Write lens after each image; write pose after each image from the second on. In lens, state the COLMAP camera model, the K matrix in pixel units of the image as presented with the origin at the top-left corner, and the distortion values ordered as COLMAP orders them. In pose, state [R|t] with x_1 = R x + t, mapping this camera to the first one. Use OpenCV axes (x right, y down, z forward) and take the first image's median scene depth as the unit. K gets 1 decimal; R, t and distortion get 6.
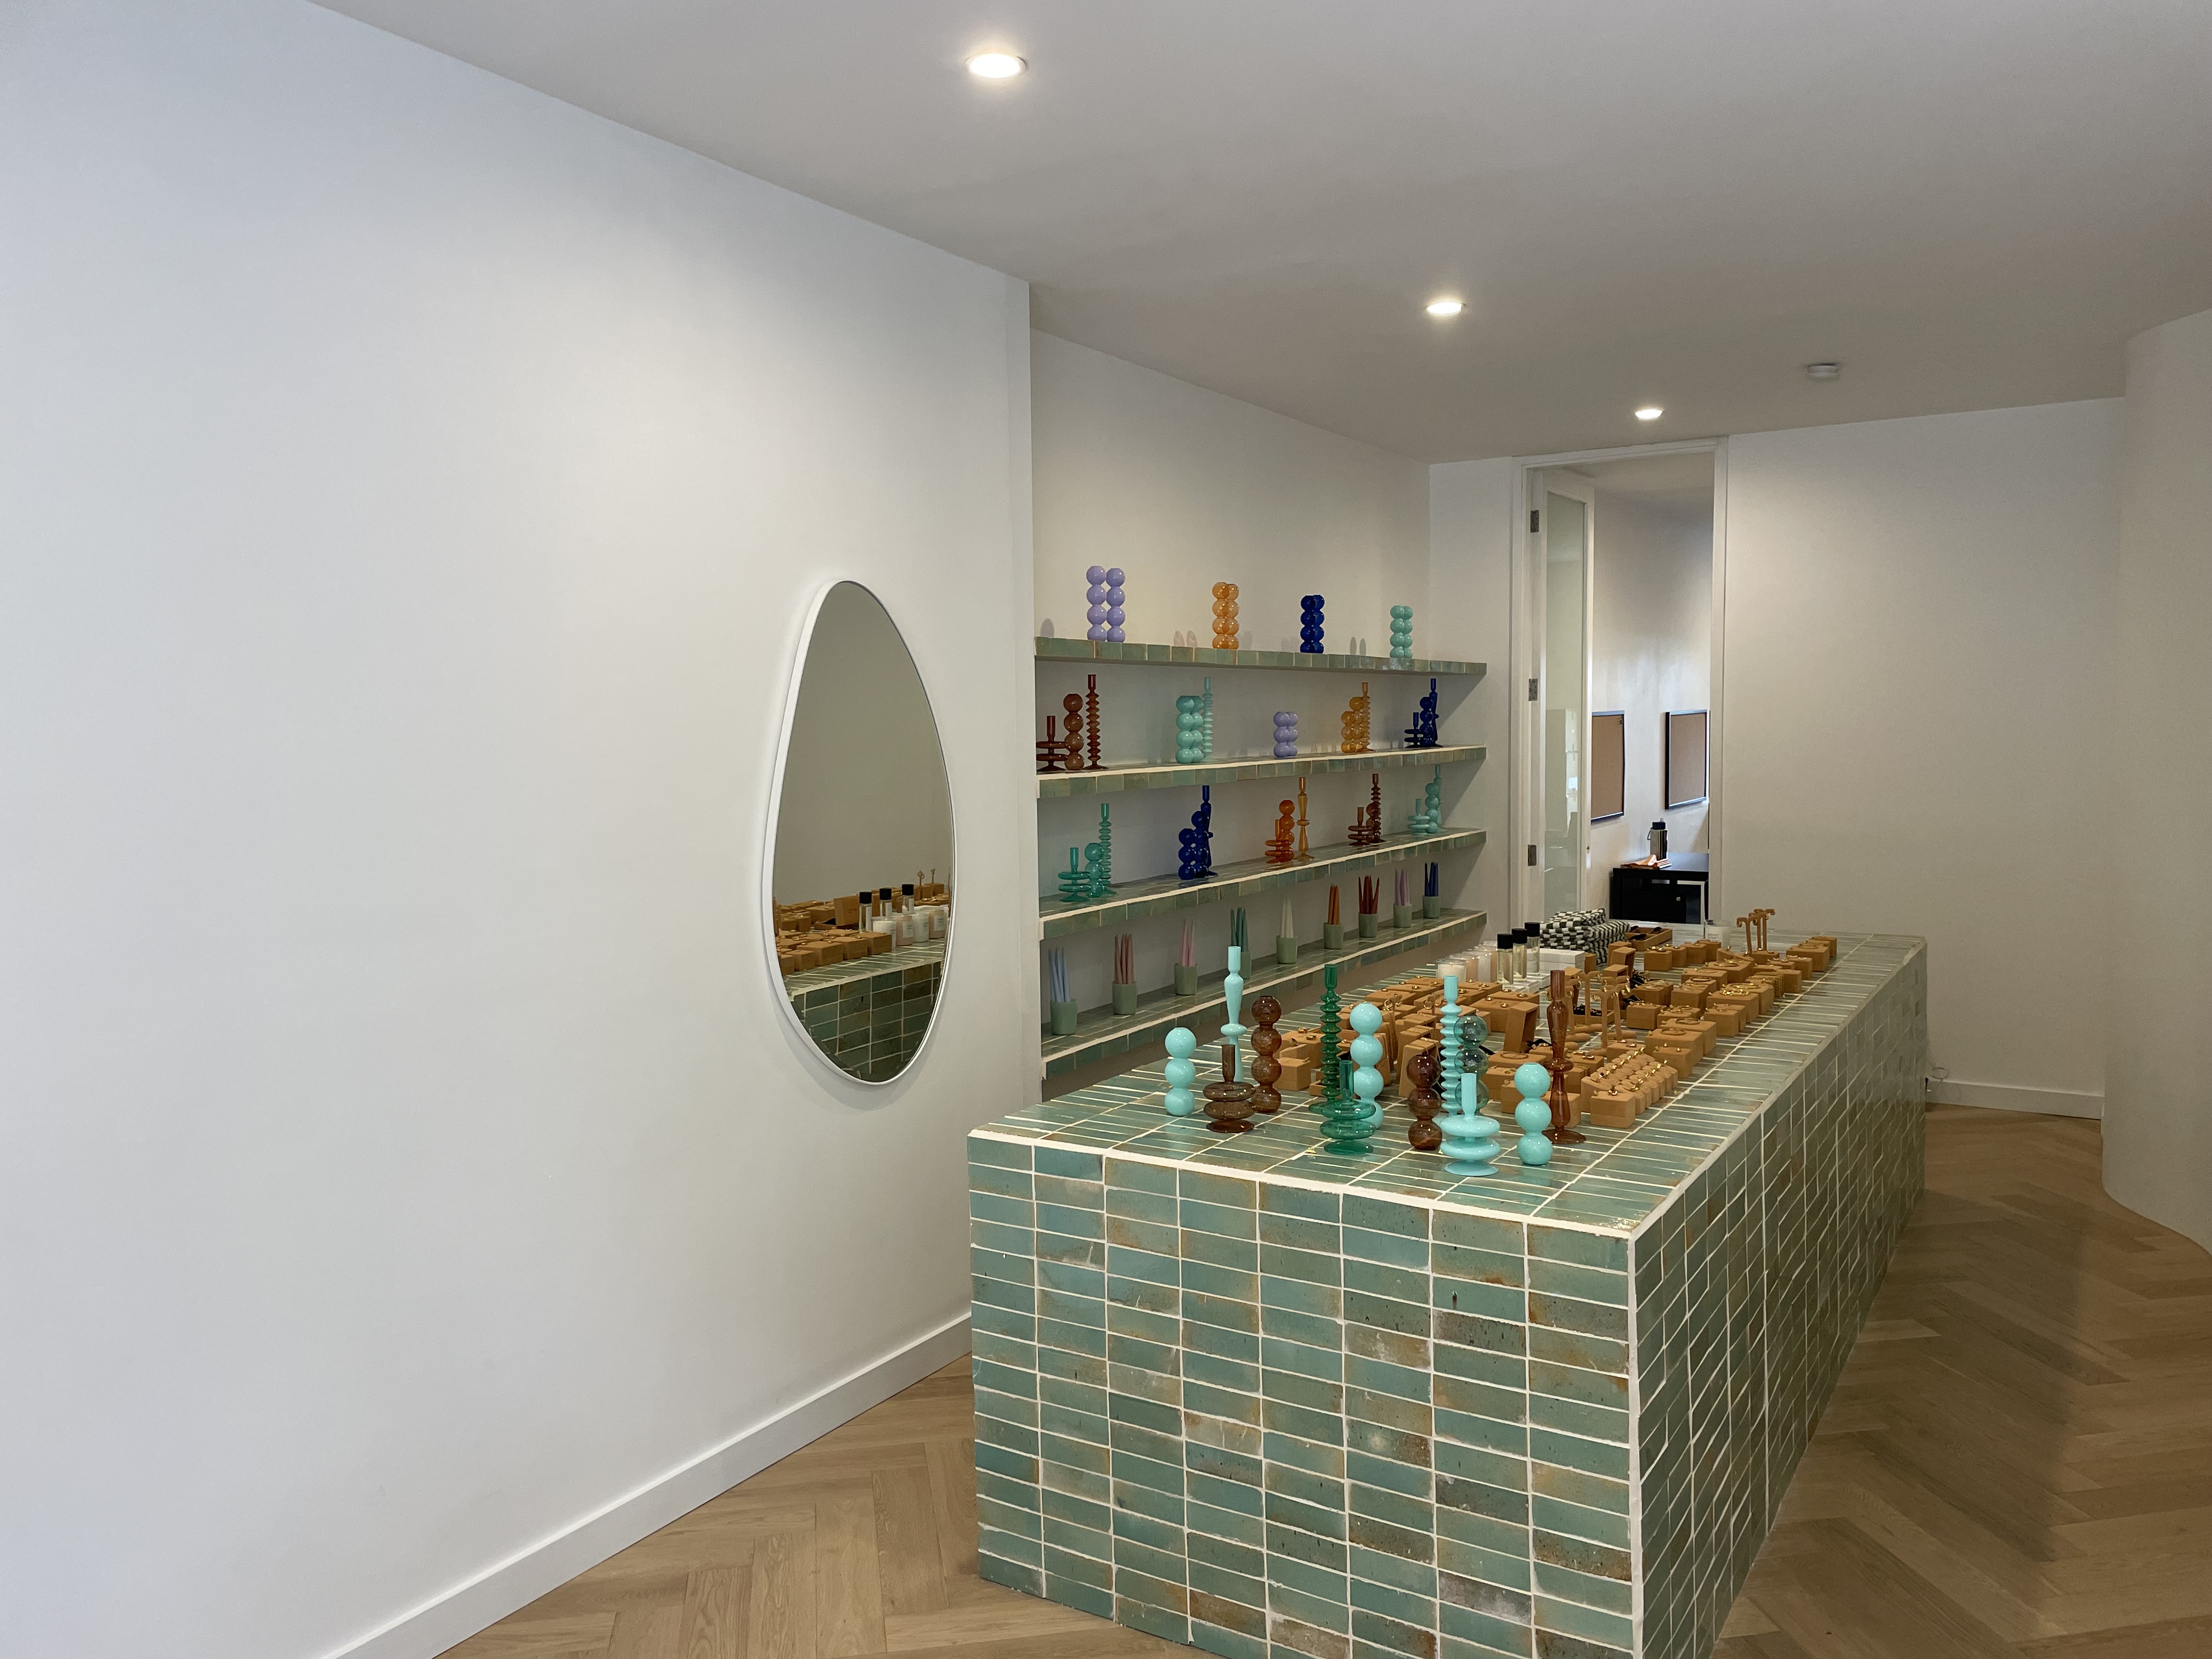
lens RADIAL K [[1668.3, 0, 1103.0], [0, 1668.3, 822.3], [0, 0, 1]] dist [0.051677, -0.085241]
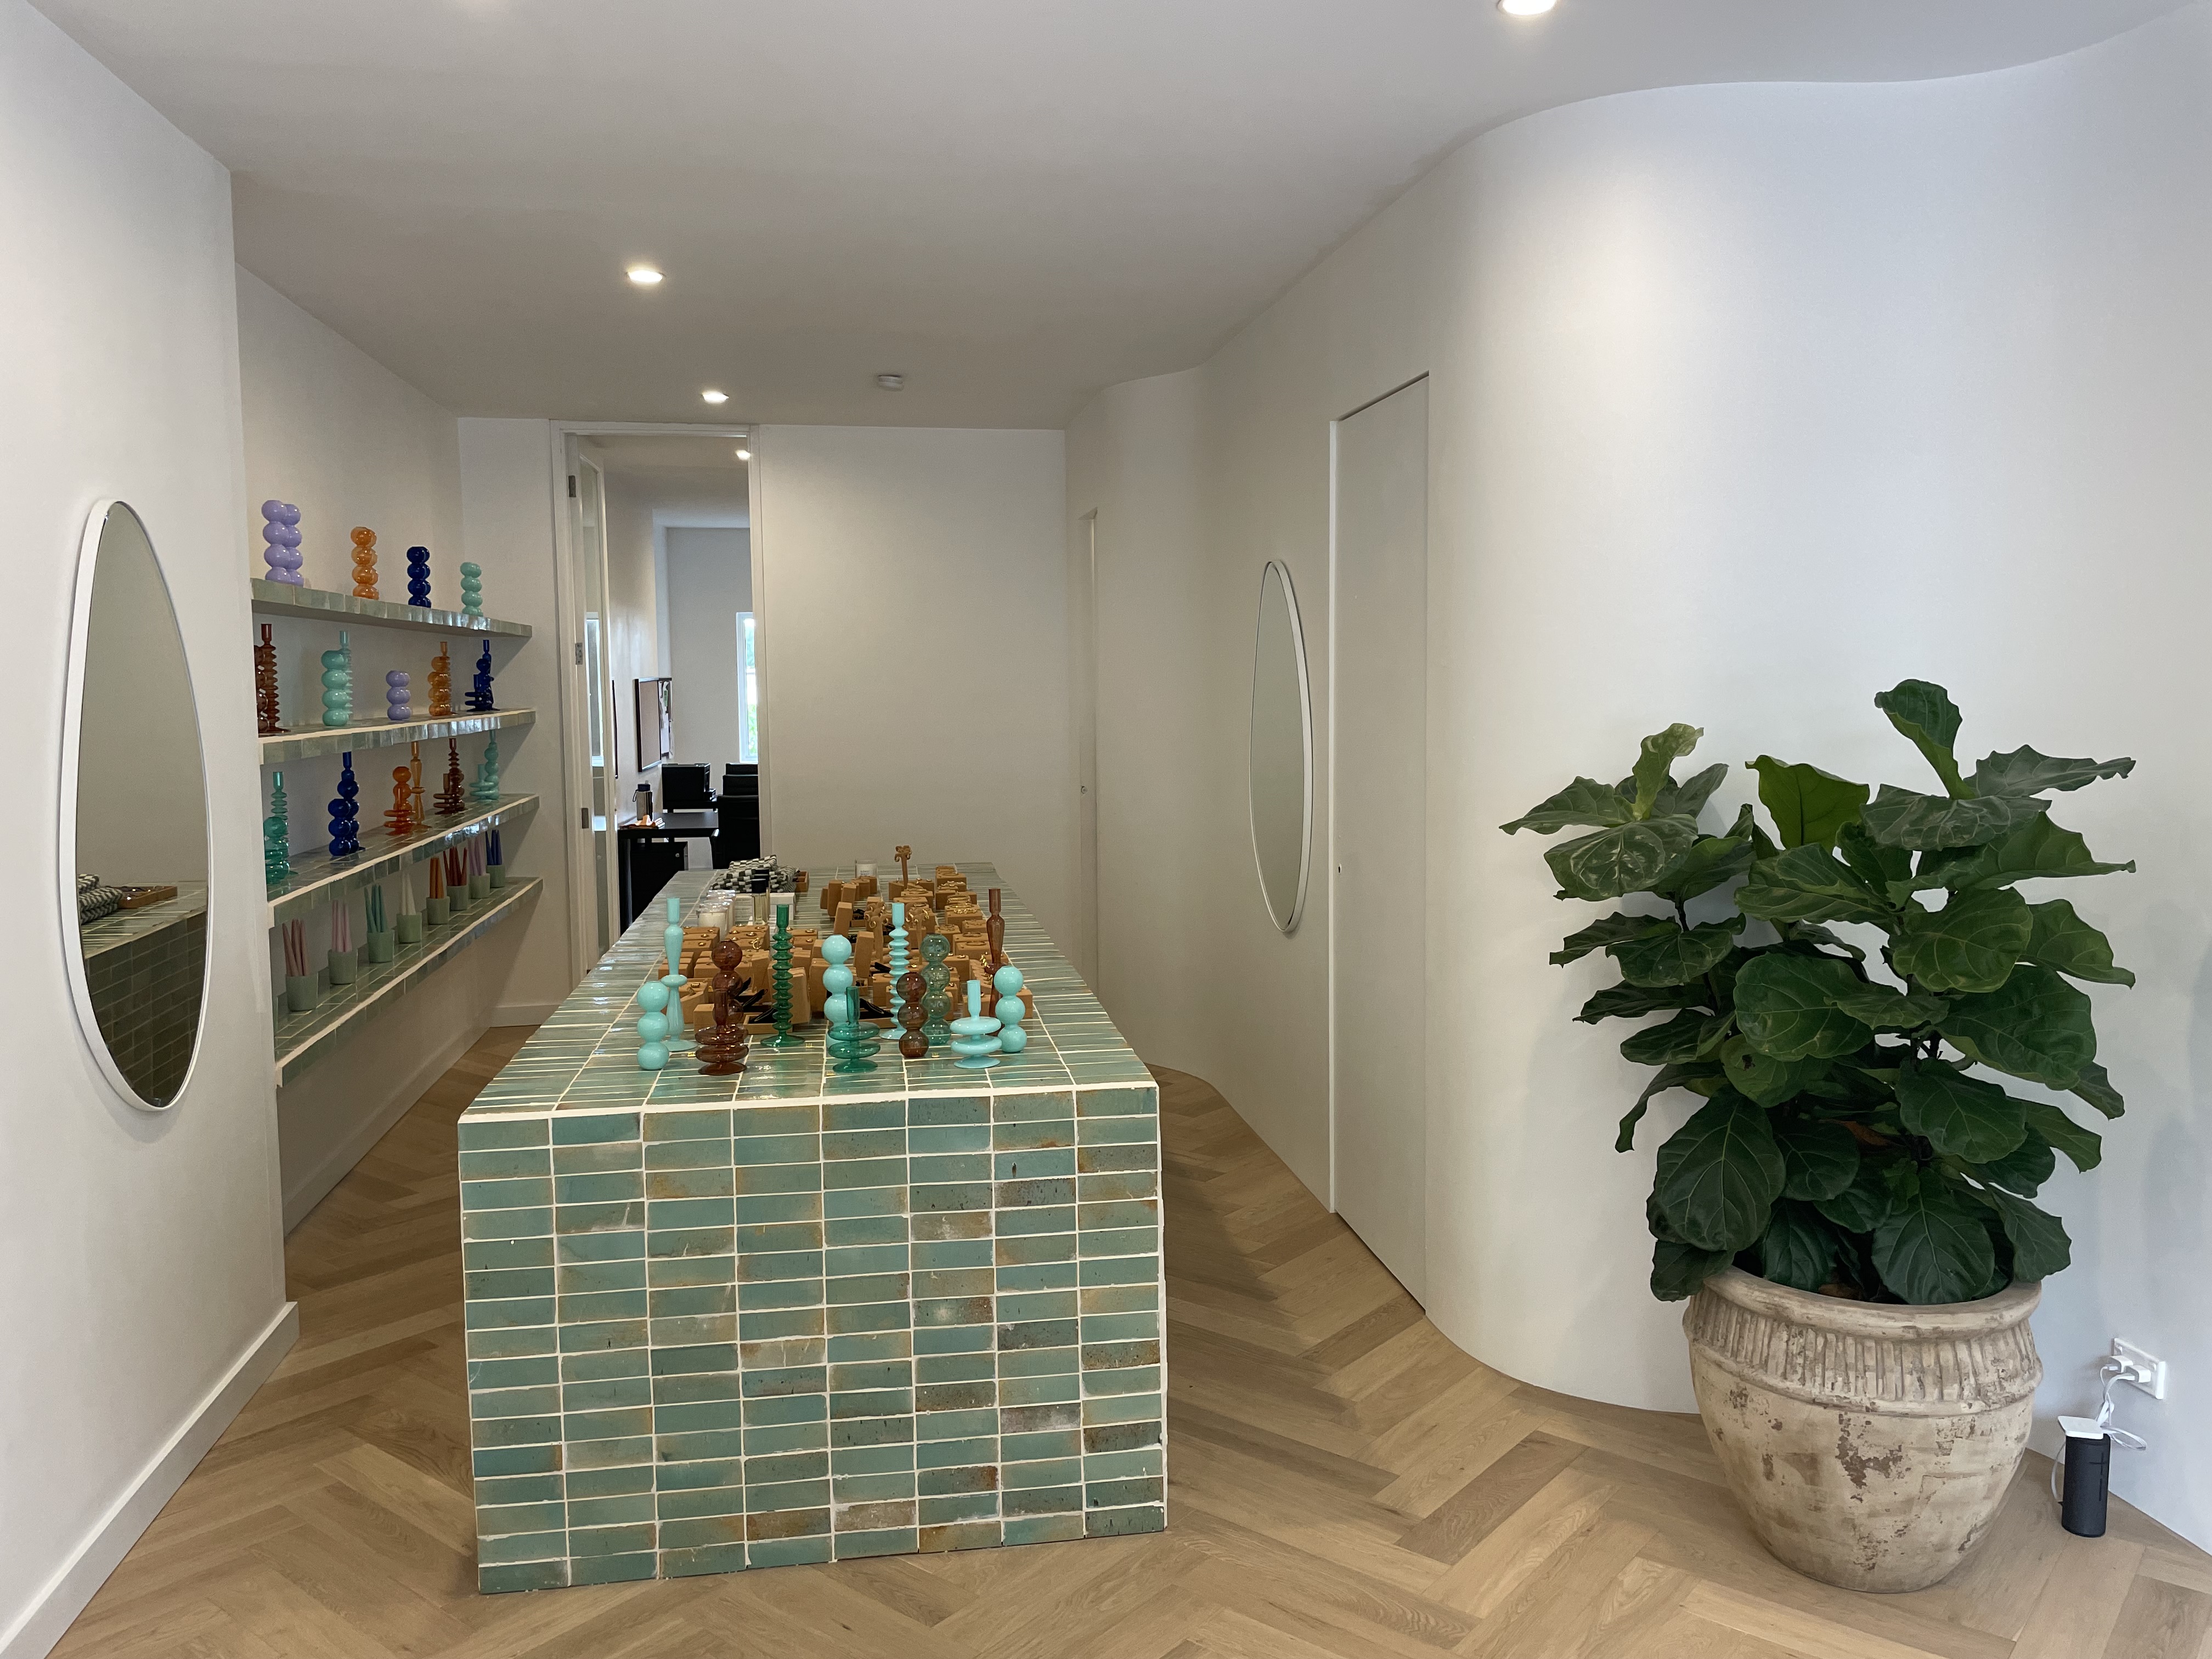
lens RADIAL K [[1668.3, 0, 1127.9], [0, 1668.3, 812.2], [0, 0, 1]] dist [0.051677, -0.085241]
pose [[0.746723, -0.047877, 0.663410, -0.427888], [0.041302, 0.998819, 0.025594, 0.009755], [-0.663852, 0.008289, 0.747818, 0.070469]]
